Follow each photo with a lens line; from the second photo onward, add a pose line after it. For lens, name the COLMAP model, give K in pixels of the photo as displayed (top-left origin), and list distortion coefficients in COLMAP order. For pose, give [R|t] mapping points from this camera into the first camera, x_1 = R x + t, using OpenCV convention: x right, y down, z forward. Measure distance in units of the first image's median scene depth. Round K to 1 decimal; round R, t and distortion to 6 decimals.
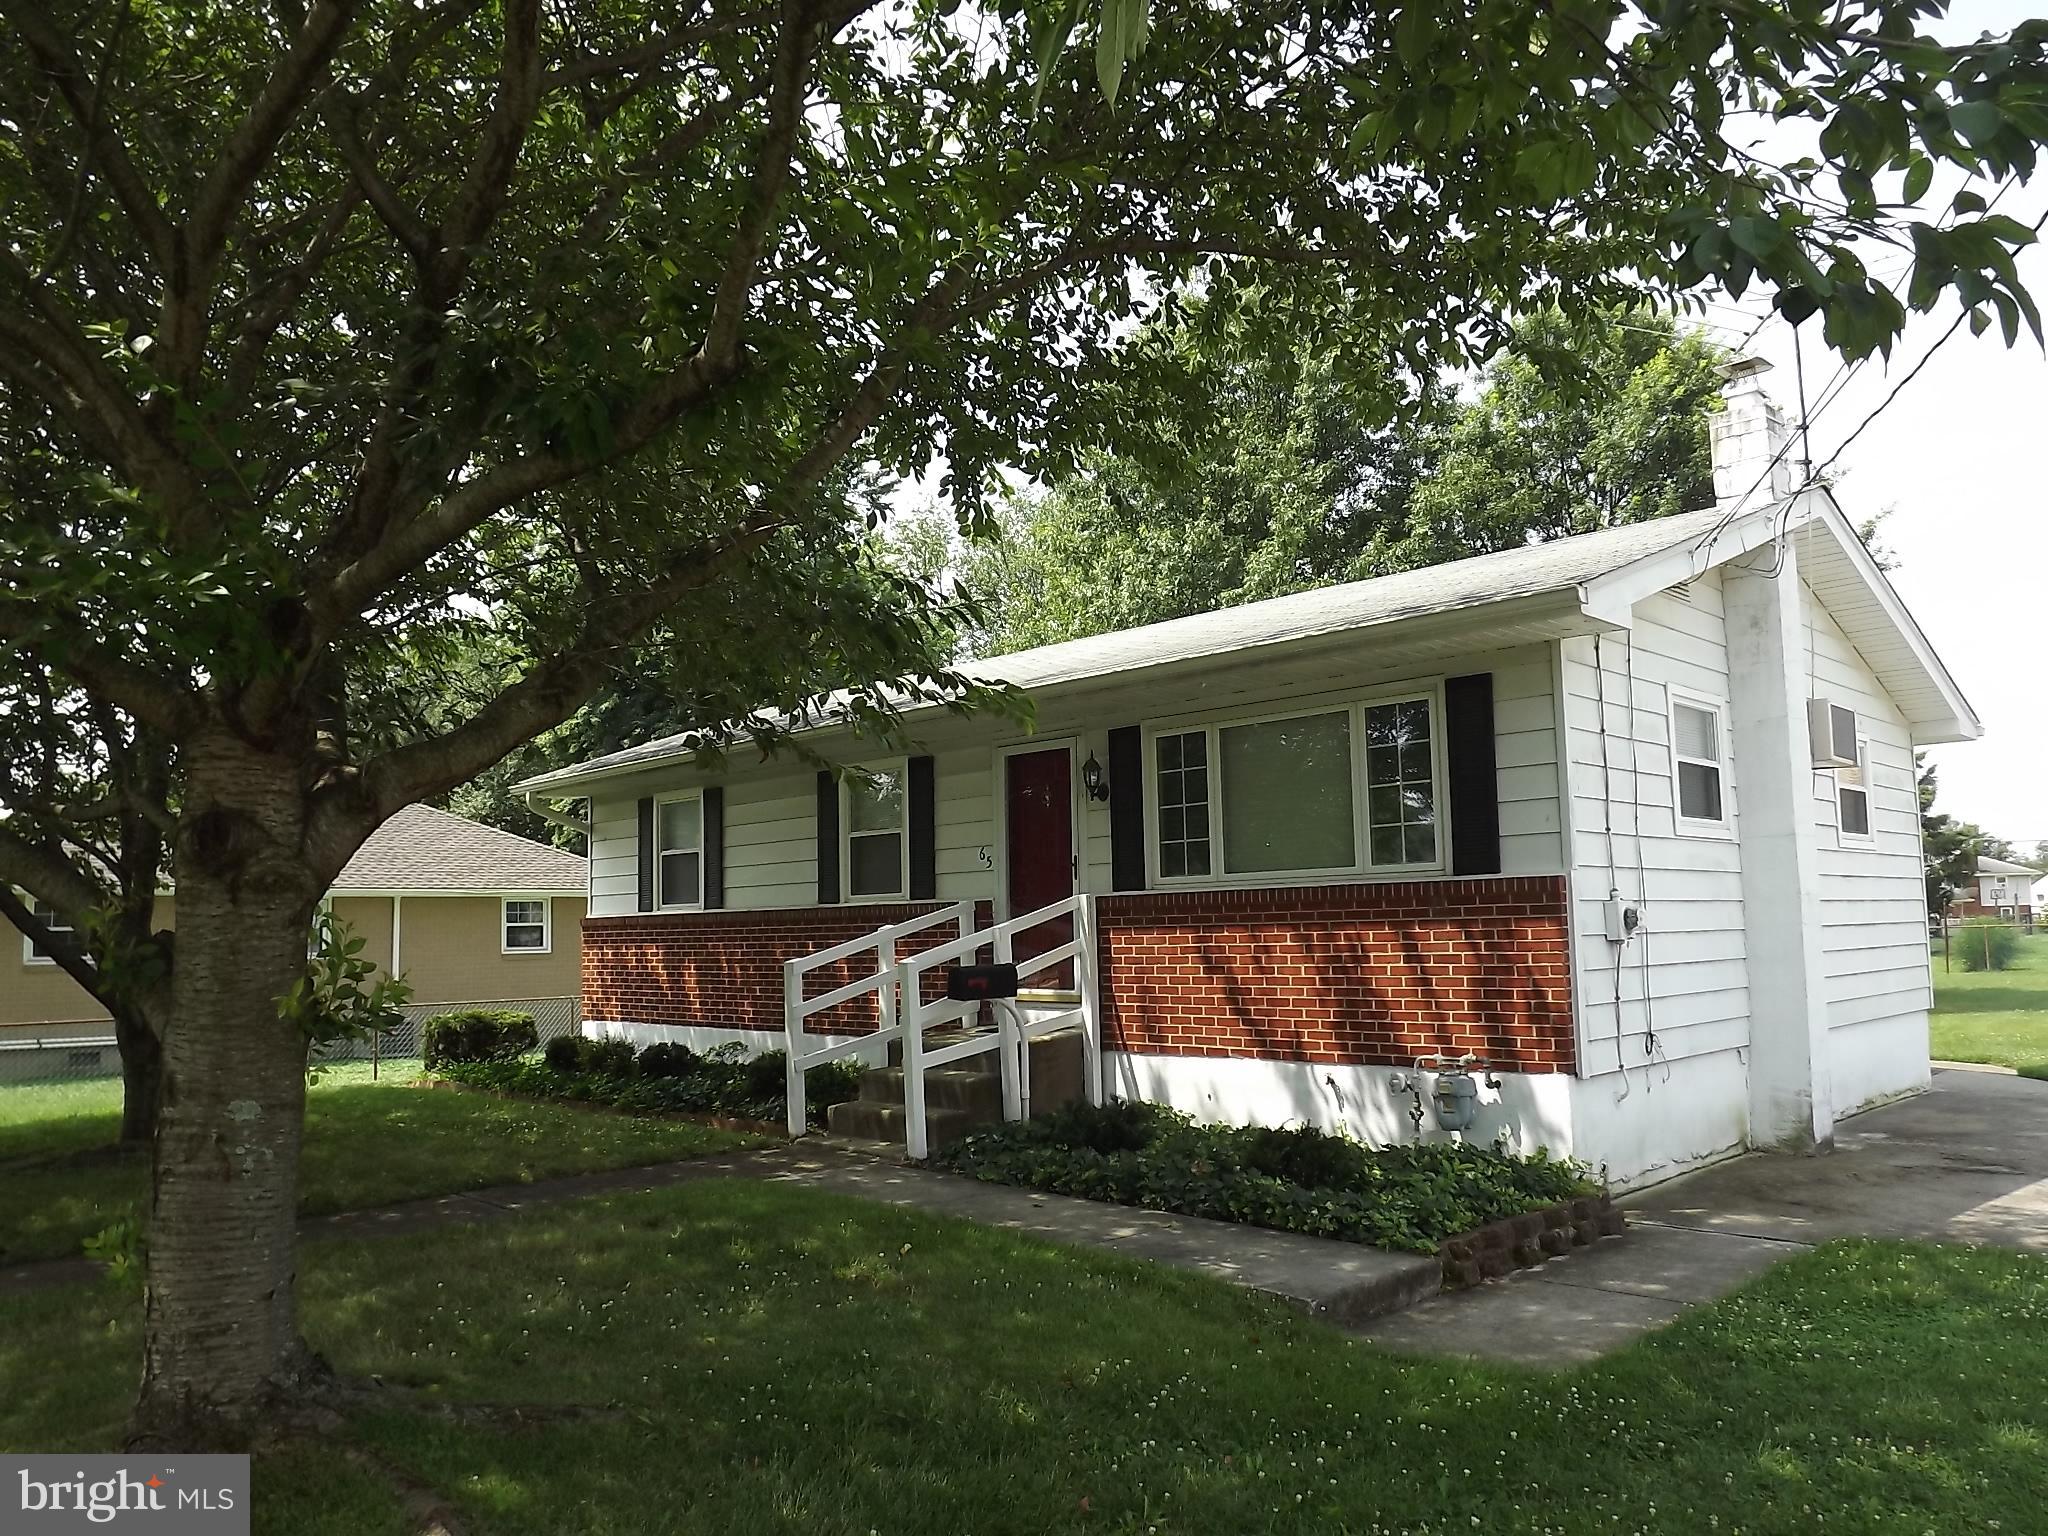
lens RADIAL K [[1488.3, 0, 1061.9], [0, 1488.3, 771.5], [0, 0, 1]] dist [-0.054073, 0.001803]
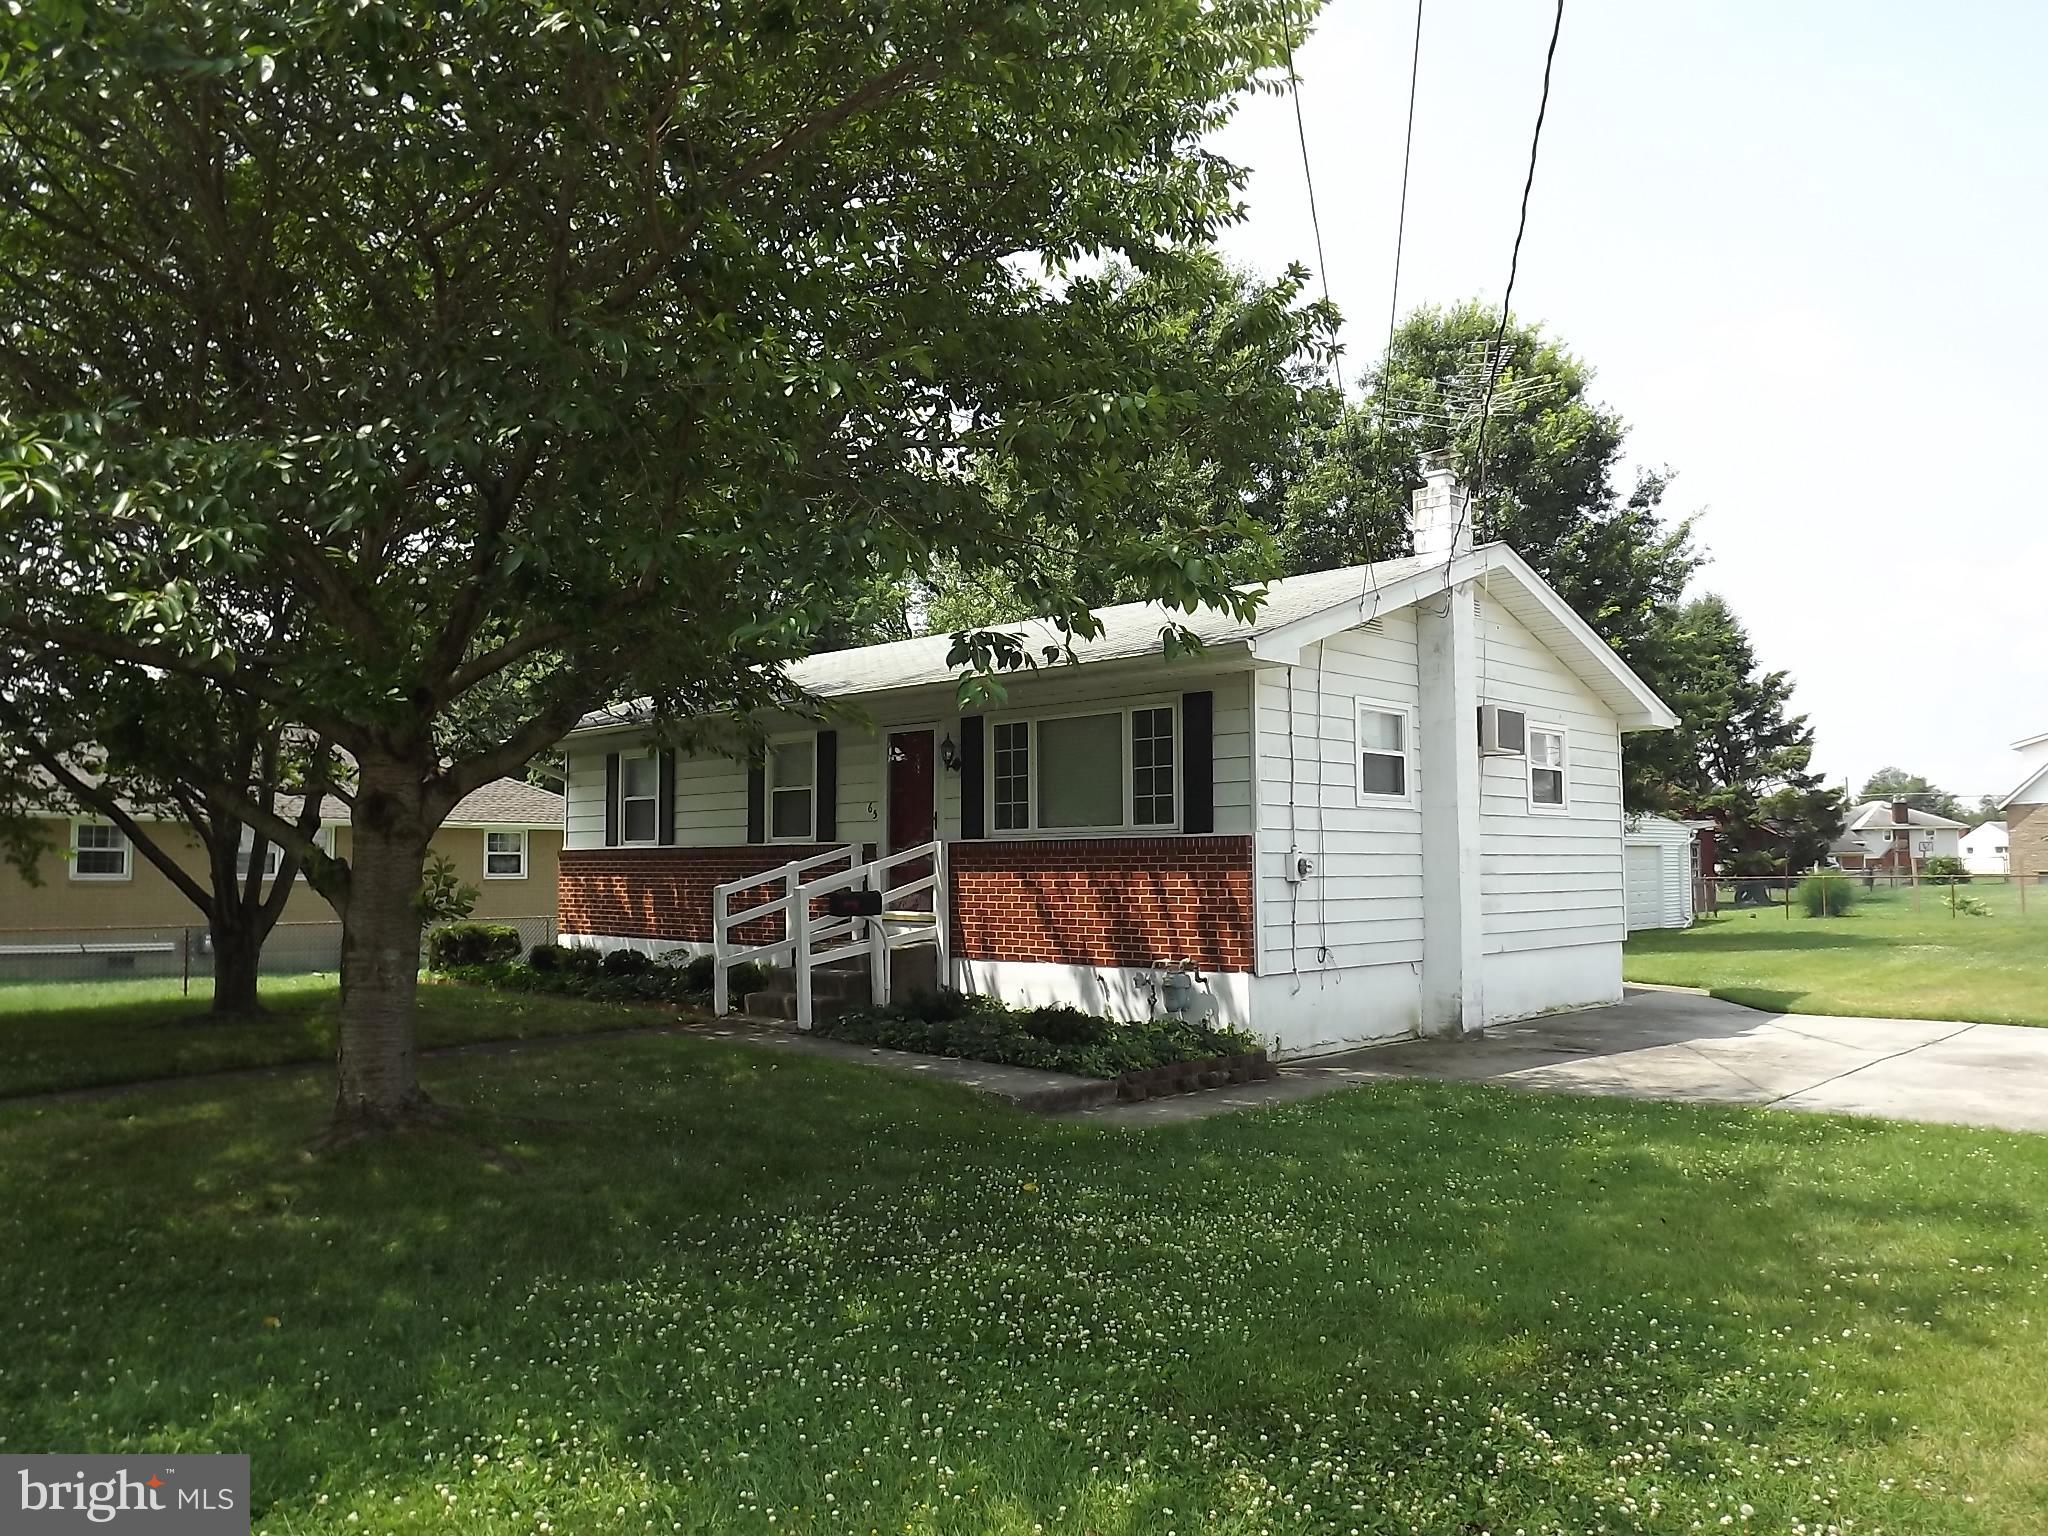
lens RADIAL K [[1503.6, 0, 1086.1], [0, 1503.6, 722.2], [0, 0, 1]] dist [-0.080314, -0.000367]
pose [[0.999323, 0.019442, 0.031218, 0.109511], [-0.019744, 0.999761, 0.009384, -0.041893], [-0.031028, -0.009994, 0.999469, -0.377210]]
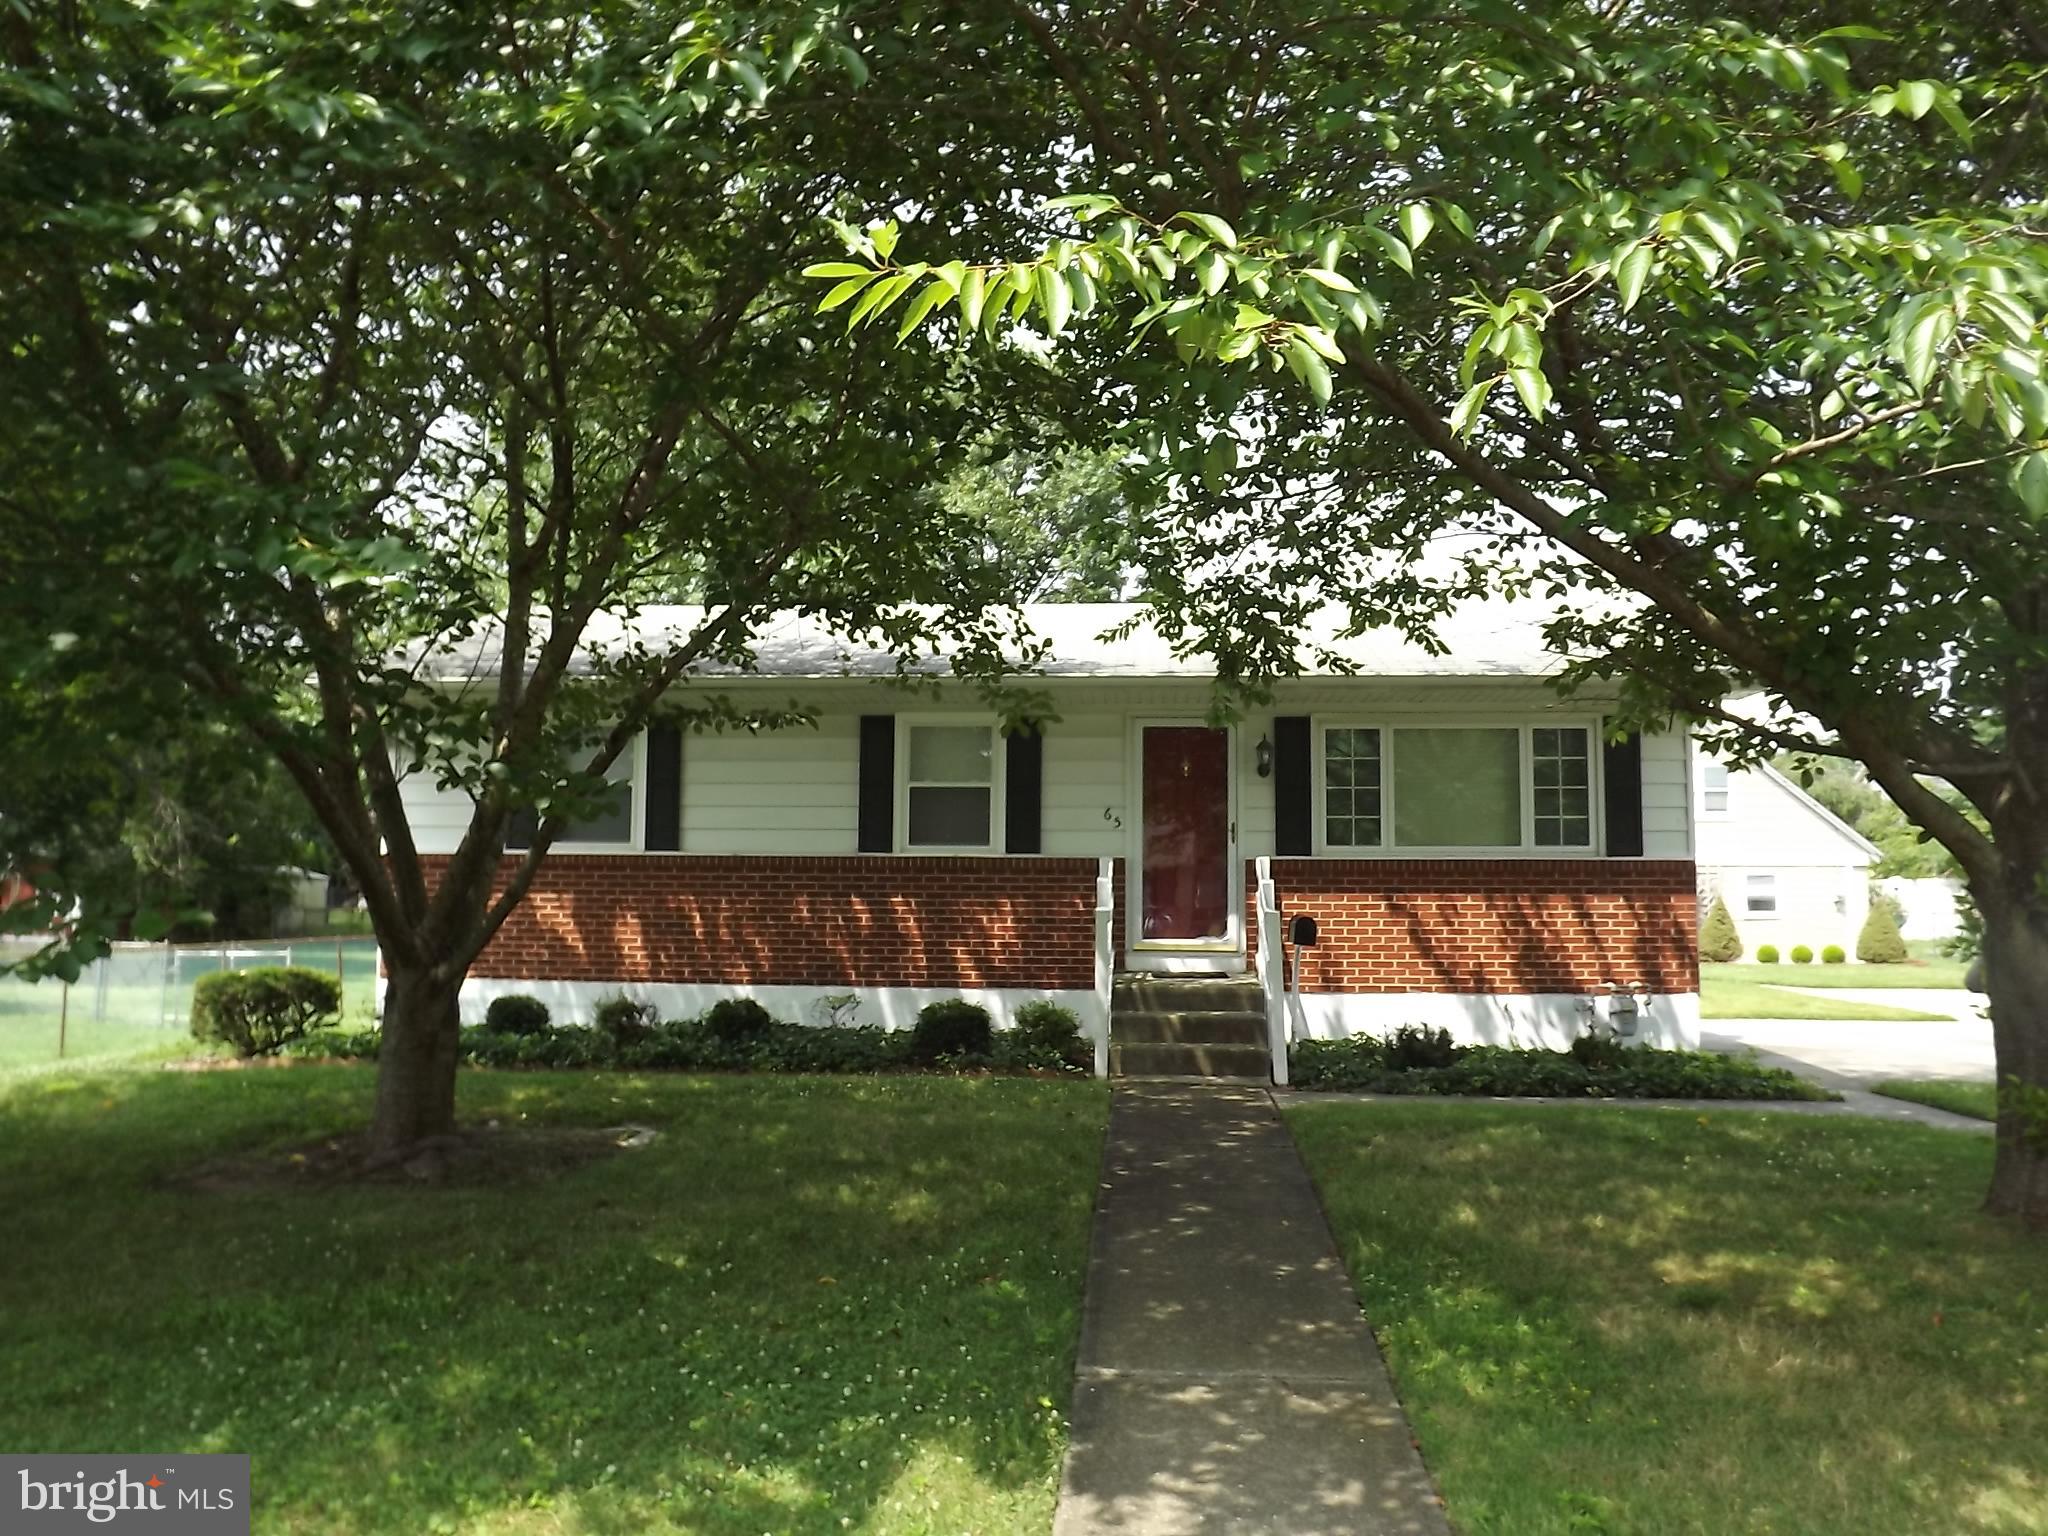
lens RADIAL K [[1488.3, 0, 1061.9], [0, 1488.3, 771.5], [0, 0, 1]] dist [-0.054073, 0.001803]
pose [[0.752593, 0.079274, 0.653697, -0.918519], [-0.092461, 0.995614, -0.014289, 0.051102], [-0.651962, -0.049688, 0.756622, 0.251802]]
